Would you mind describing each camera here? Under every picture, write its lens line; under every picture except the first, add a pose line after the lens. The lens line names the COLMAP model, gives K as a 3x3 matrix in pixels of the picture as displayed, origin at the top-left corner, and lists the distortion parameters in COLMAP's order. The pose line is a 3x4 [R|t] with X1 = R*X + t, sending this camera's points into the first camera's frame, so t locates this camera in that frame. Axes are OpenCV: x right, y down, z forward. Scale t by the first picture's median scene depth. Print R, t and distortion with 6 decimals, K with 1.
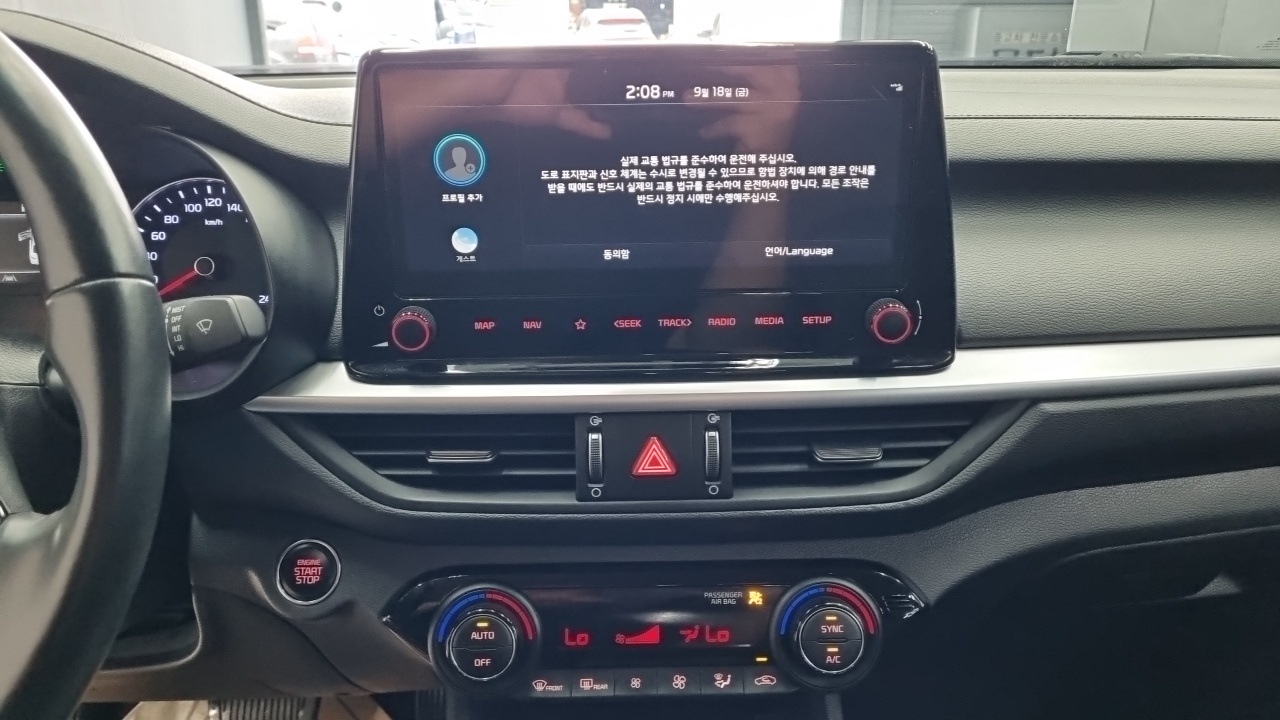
lens RADIAL K [[984.9, 0, 643.9], [0, 984.9, 351.8], [0, 0, 1]] dist [0.031994, -0.022626]
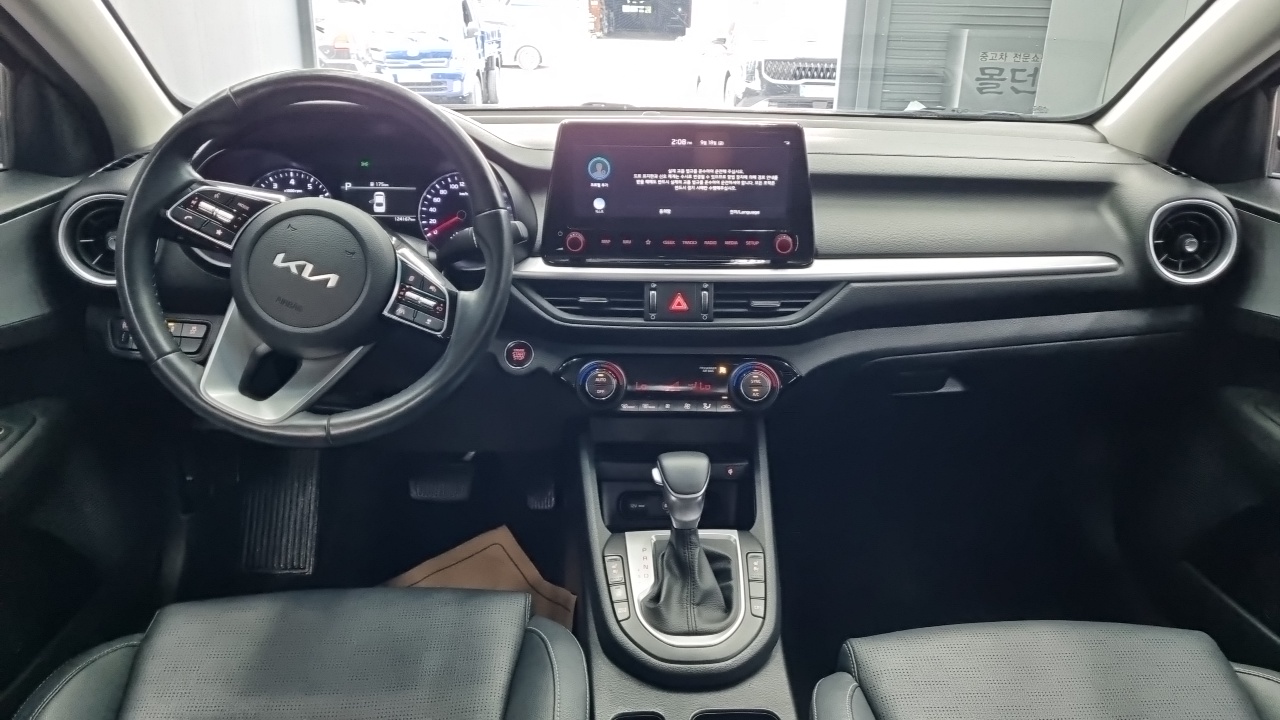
lens RADIAL K [[984.9, 0, 667.4], [0, 984.9, 353.2], [0, 0, 1]] dist [0.031994, -0.022626]
pose [[0.999535, 0.025043, 0.017394, -0.052470], [-0.025112, 0.999677, 0.003798, 0.215125], [-0.017294, -0.004233, 0.999841, -1.253051]]
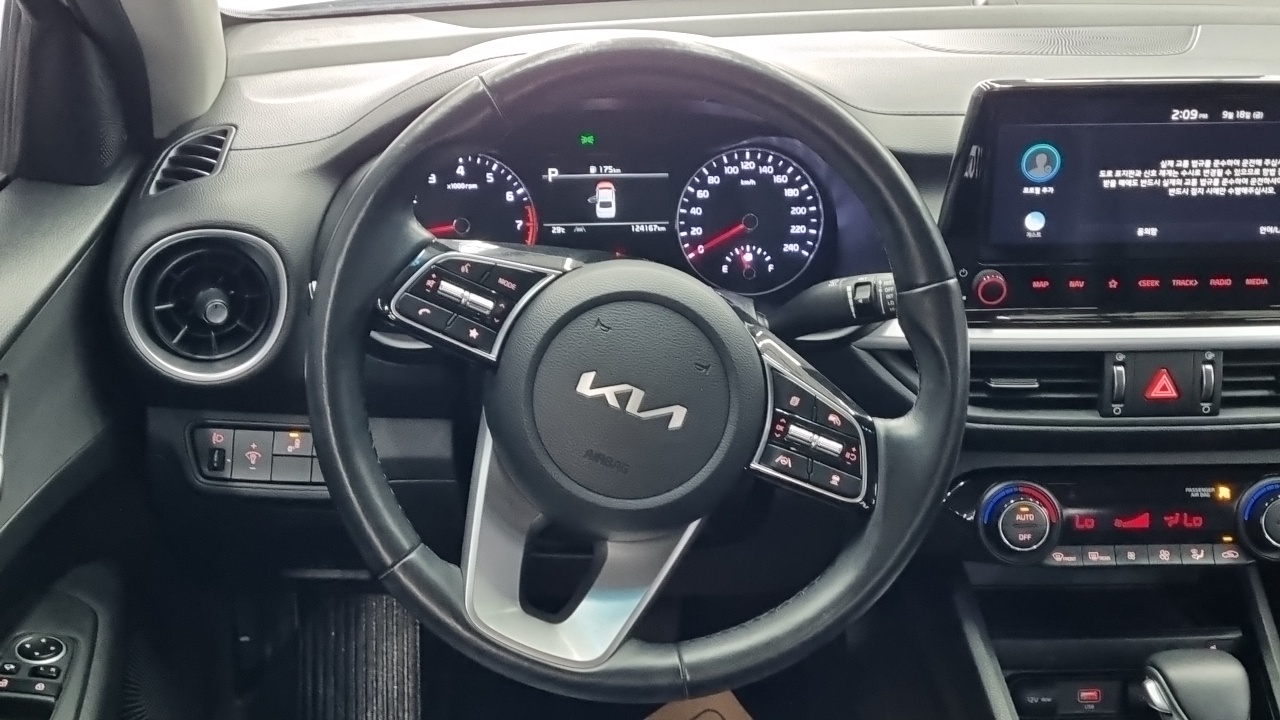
lens RADIAL K [[1604.4, 0, 637.5], [0, 1604.4, 363.9], [0, 0, 1]] dist [0.041879, 0.000000]
pose [[0.999690, 0.005877, 0.024184, -0.739417], [-0.008387, 0.994433, 0.105032, -0.139808], [-0.023432, -0.105203, 0.994175, -1.114043]]
